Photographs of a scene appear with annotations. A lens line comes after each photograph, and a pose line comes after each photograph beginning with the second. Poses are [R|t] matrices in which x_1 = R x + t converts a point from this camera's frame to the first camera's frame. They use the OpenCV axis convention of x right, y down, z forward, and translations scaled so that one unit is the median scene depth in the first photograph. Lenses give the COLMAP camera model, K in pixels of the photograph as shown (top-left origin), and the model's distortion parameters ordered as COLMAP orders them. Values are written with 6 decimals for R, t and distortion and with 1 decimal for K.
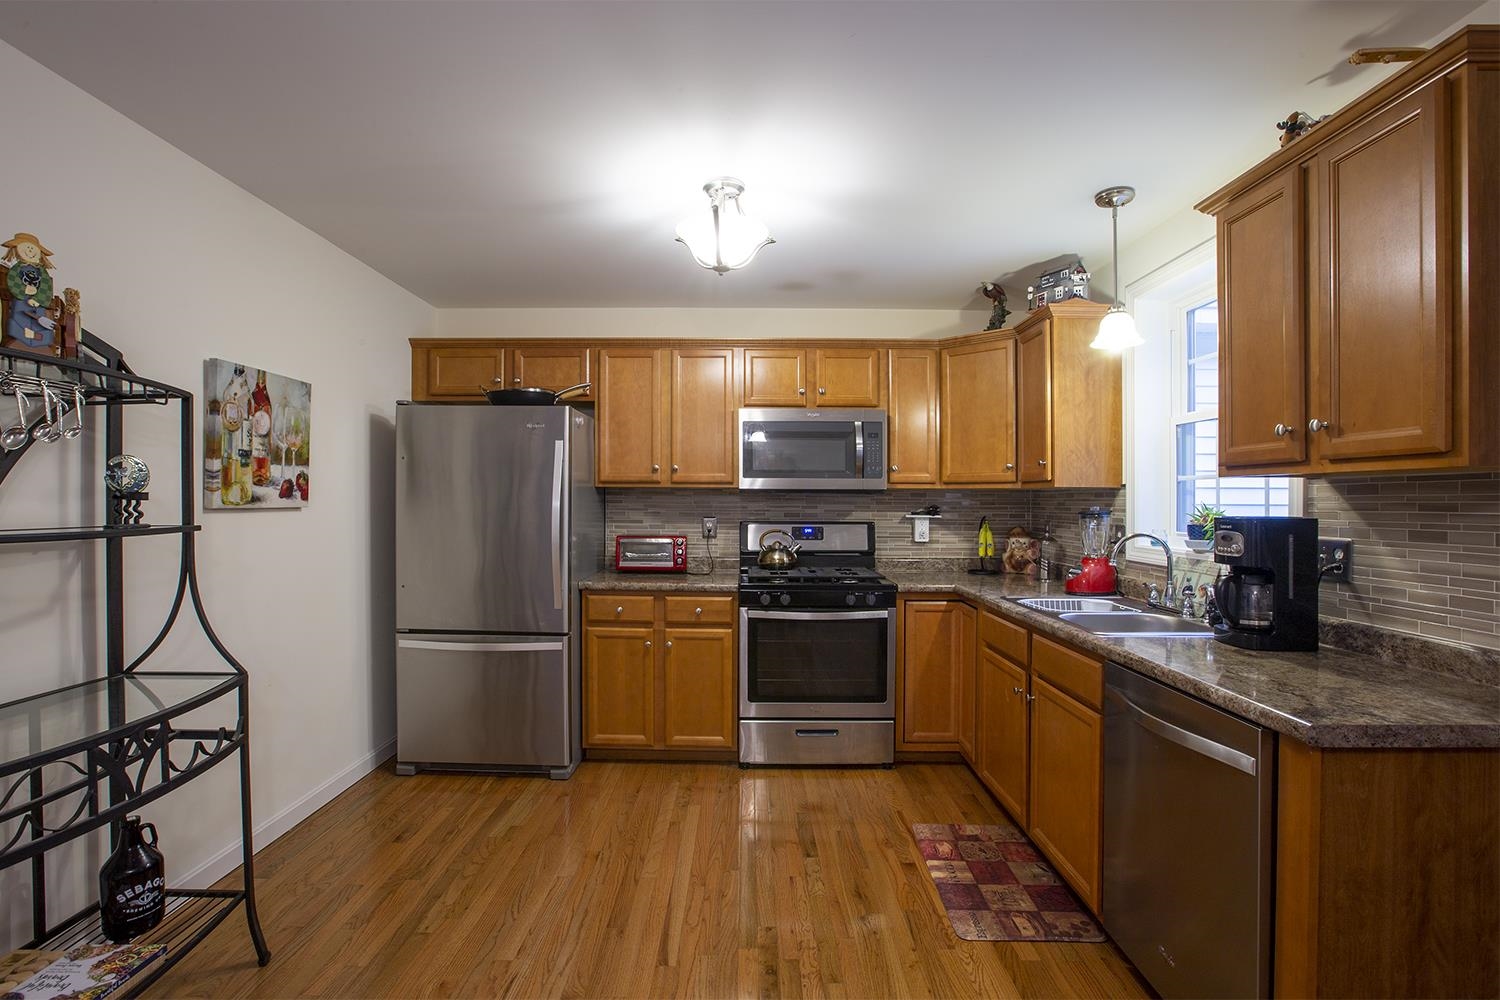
lens RADIAL K [[716.7, 0, 726.6], [0, 716.7, 504.3], [0, 0, 1]] dist [-0.048851, 0.014091]
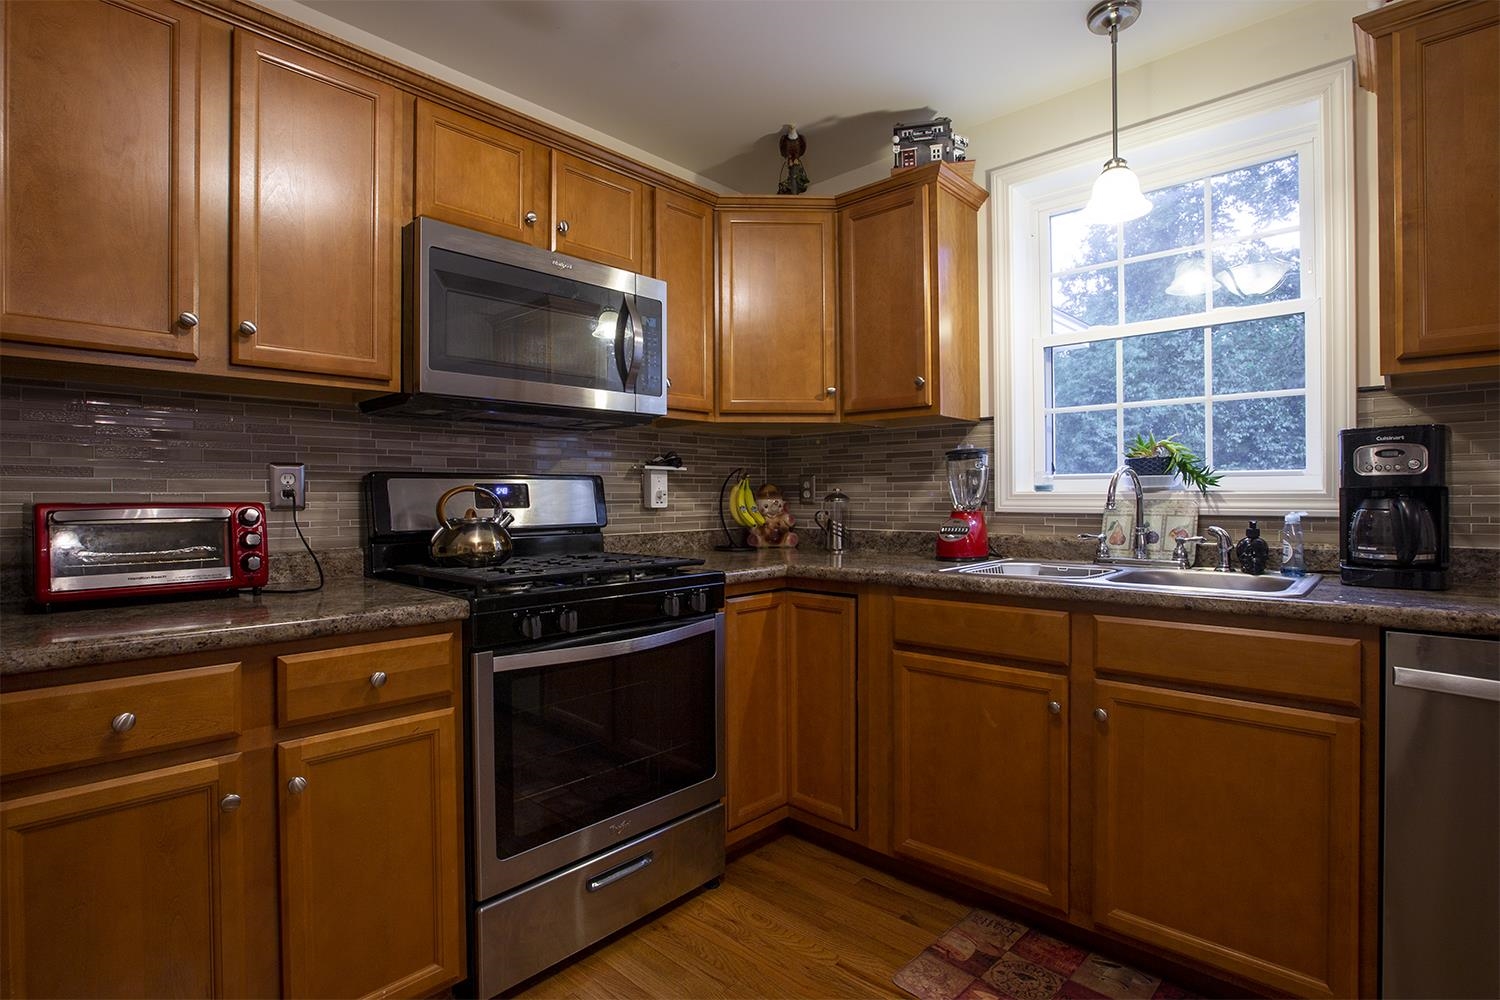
lens RADIAL K [[716.7, 0, 711.7], [0, 716.7, 500.9], [0, 0, 1]] dist [-0.048851, 0.014091]
pose [[0.664008, -0.009145, 0.747669, -0.214499], [0.012047, 0.999926, 0.001531, 0.053573], [-0.747628, 0.007990, 0.664069, 0.621039]]
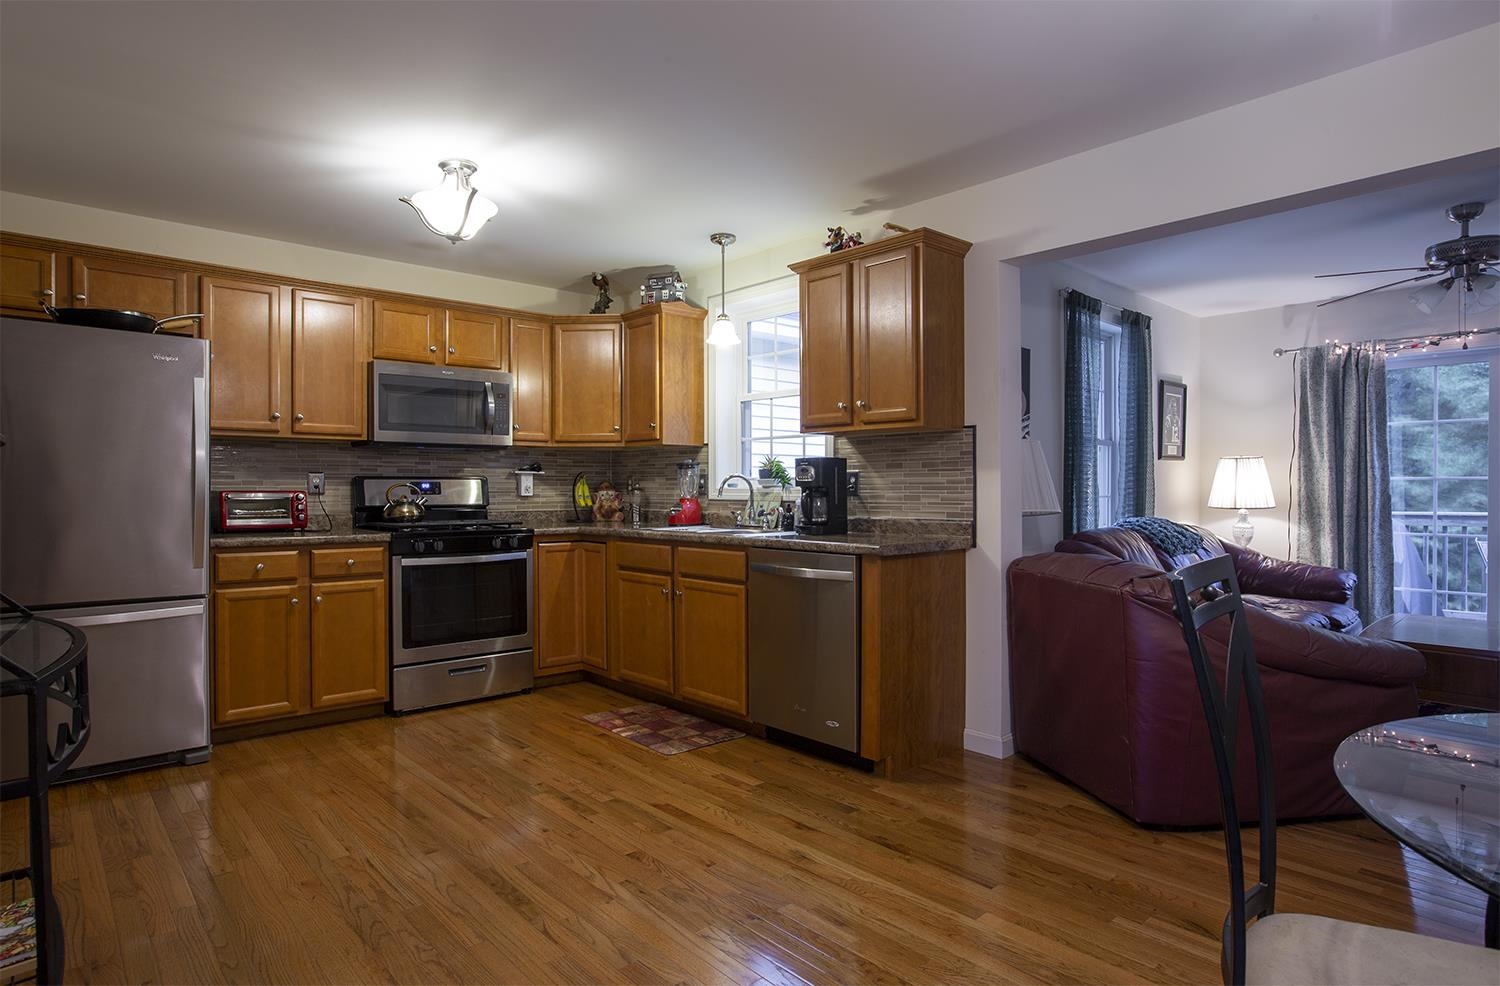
lens RADIAL K [[881.6, 0, 736.9], [0, 881.6, 495.8], [0, 0, 1]] dist [-0.027534, 0.005598]
pose [[0.731397, -0.007449, 0.681911, -0.484385], [0.006881, 0.999970, 0.003543, 0.058639], [-0.681917, 0.002101, 0.731427, -0.244636]]
